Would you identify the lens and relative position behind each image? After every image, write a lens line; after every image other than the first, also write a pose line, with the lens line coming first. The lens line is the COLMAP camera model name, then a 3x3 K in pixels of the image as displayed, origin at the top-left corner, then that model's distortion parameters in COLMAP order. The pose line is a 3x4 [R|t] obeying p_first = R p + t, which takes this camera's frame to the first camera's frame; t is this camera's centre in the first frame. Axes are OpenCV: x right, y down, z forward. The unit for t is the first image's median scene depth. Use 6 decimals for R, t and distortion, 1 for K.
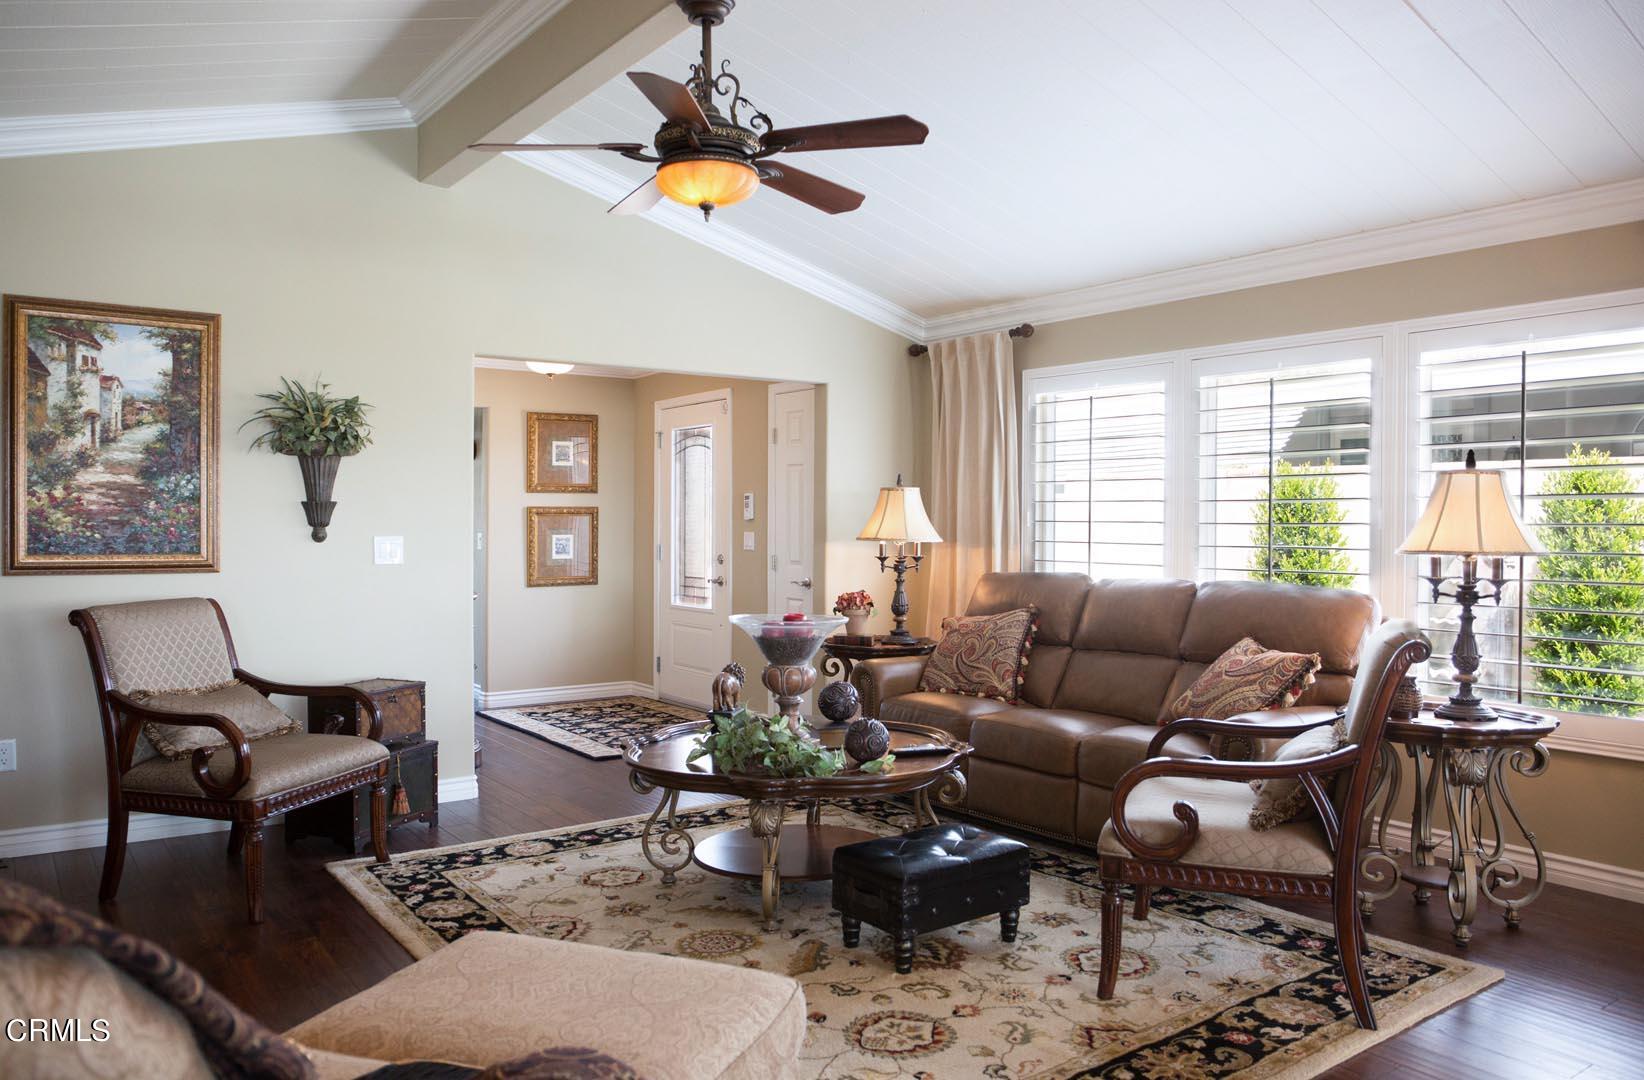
lens RADIAL K [[1181.9, 0, 821.1], [0, 1181.9, 539.2], [0, 0, 1]] dist [-0.007153, 0.000251]
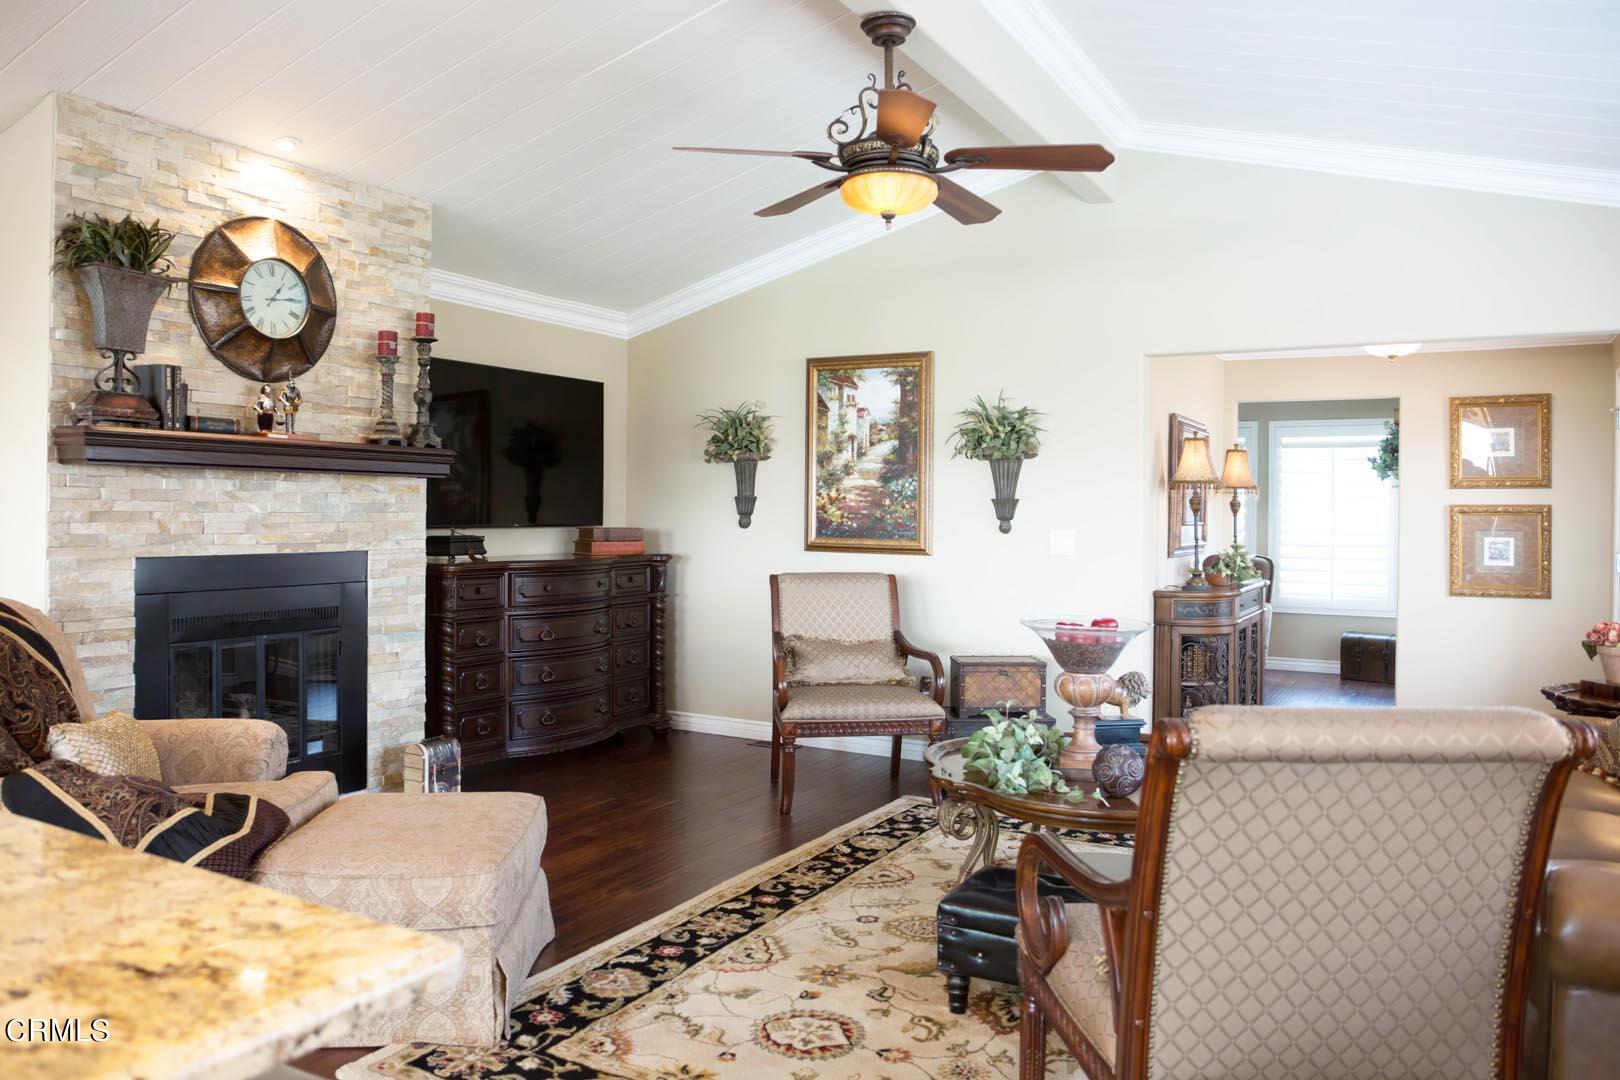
lens RADIAL K [[1161.4, 0, 810.6], [0, 1161.4, 528.6], [0, 0, 1]] dist [-0.057193, 0.000243]
pose [[0.435312, 0.014750, -0.900159, 0.577336], [-0.024877, 0.999681, 0.004350, -0.002879], [0.899936, 0.020500, 0.435540, 0.362489]]
